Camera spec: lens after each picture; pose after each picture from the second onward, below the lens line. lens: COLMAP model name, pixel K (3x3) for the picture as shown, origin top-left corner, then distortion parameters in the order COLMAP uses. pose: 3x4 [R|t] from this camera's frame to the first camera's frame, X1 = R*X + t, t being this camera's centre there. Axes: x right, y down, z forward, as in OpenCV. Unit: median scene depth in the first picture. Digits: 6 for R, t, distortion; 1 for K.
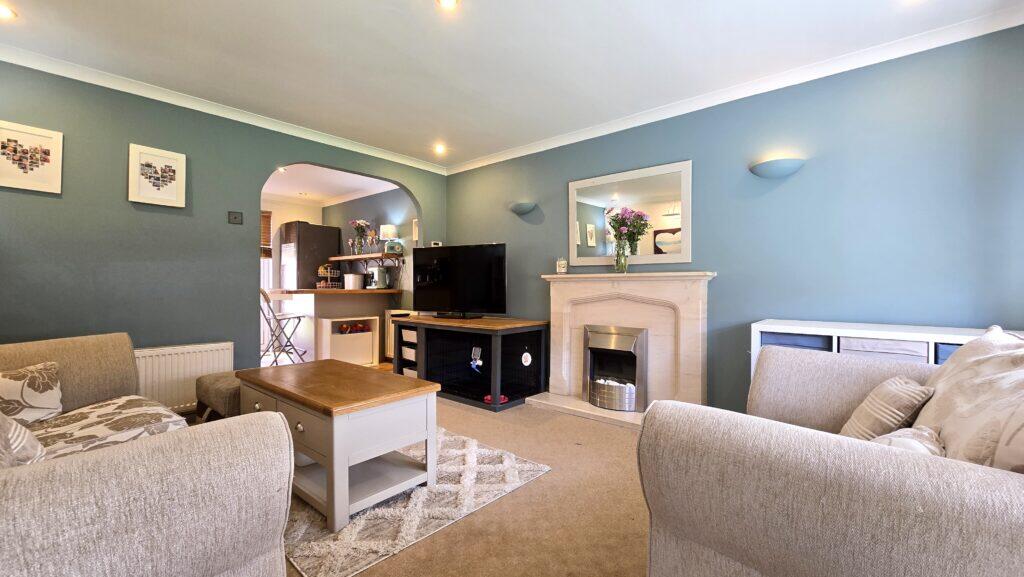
lens RADIAL K [[414.6, 0, 513.9], [0, 414.6, 286.7], [0, 0, 1]] dist [0.001453, -0.001018]
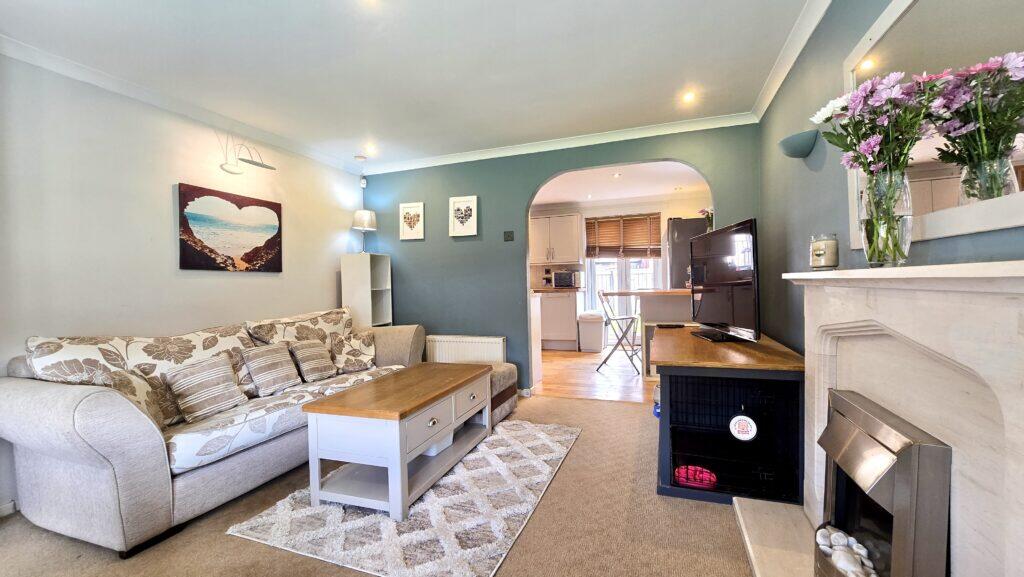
lens RADIAL K [[414.6, 0, 518.4], [0, 414.6, 289.0], [0, 0, 1]] dist [0.001453, -0.001018]
pose [[0.364346, 0.003264, -0.931258, 0.521321], [0.024102, 0.999626, 0.012933, -0.028625], [0.930952, -0.027158, 0.364131, 0.636367]]
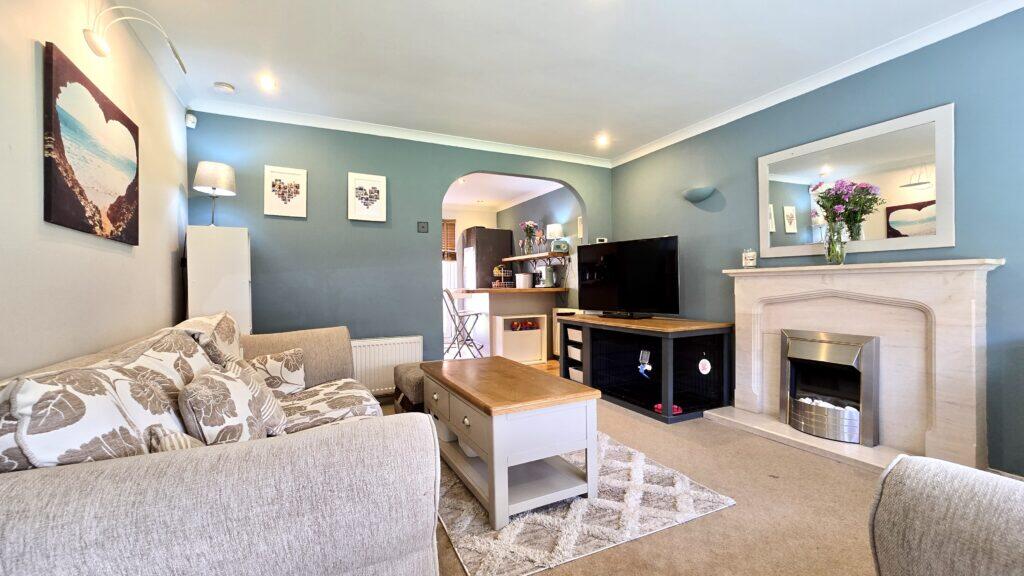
lens RADIAL K [[416.7, 0, 517.8], [0, 416.7, 287.5], [0, 0, 1]] dist [0.000255, 0.000281]
pose [[0.922172, -0.011253, -0.386617, 0.010581], [0.014666, 0.999875, 0.005881, -0.003570], [0.386503, -0.011093, 0.922222, 0.048373]]
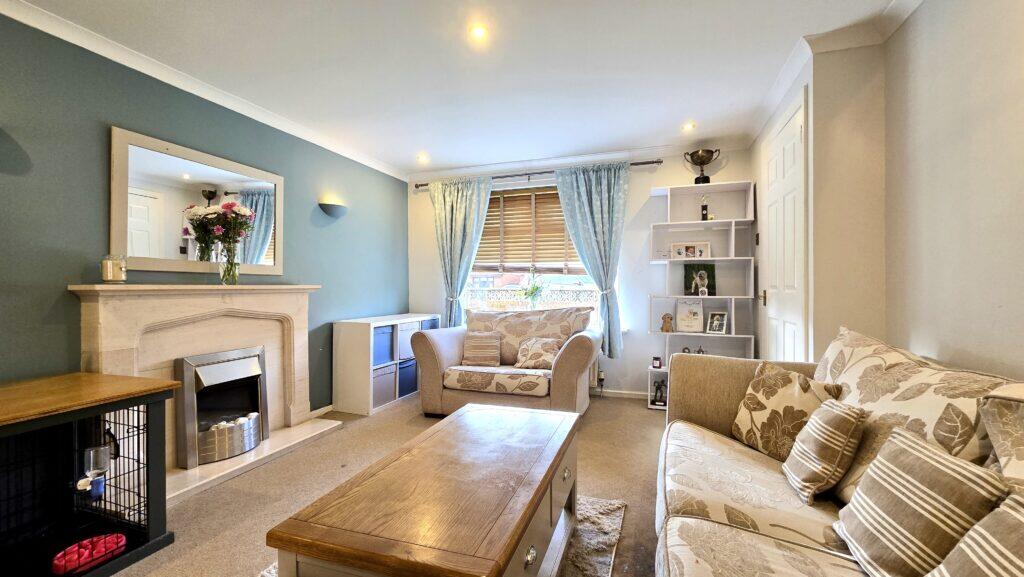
lens RADIAL K [[414.6, 0, 511.0], [0, 414.6, 289.9], [0, 0, 1]] dist [0.001453, -0.001018]
pose [[-0.380558, -0.006072, 0.924737, -0.772928], [0.005453, 0.999946, 0.008810, -0.029131], [-0.924741, 0.008395, -0.380505, 0.883778]]
